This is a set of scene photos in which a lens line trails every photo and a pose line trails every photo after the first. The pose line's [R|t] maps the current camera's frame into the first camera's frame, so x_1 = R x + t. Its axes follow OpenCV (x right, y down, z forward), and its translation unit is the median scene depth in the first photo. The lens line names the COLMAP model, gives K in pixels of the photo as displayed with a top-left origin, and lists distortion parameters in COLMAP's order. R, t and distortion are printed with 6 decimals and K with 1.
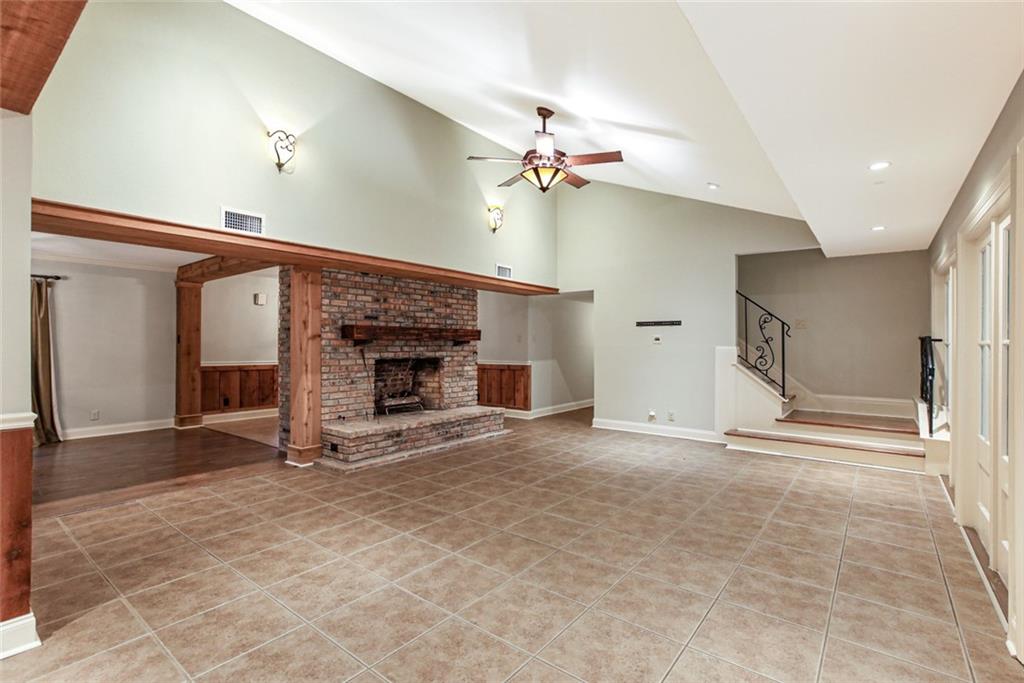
lens RADIAL K [[470.3, 0, 512.2], [0, 470.3, 342.4], [0, 0, 1]] dist [-0.000478, 0.000230]
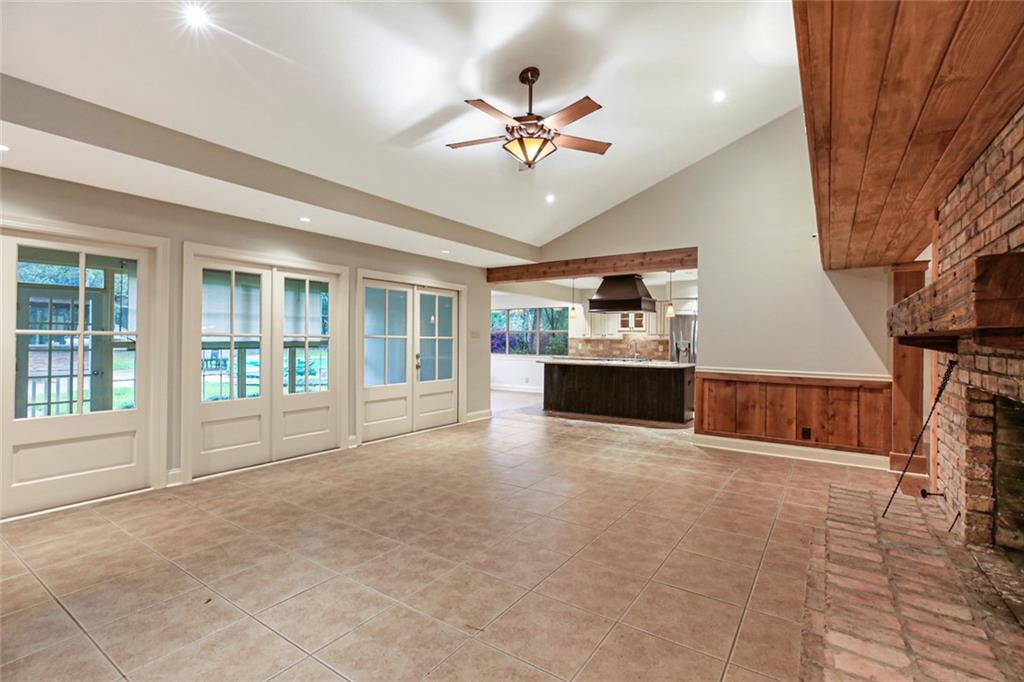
lens RADIAL K [[470.3, 0, 512.9], [0, 470.3, 339.6], [0, 0, 1]] dist [-0.000478, 0.000230]
pose [[-0.997582, -0.016204, -0.067577, 0.149285], [-0.016194, 0.999869, -0.000691, 0.002764], [0.067580, 0.000405, -0.997714, 1.811042]]
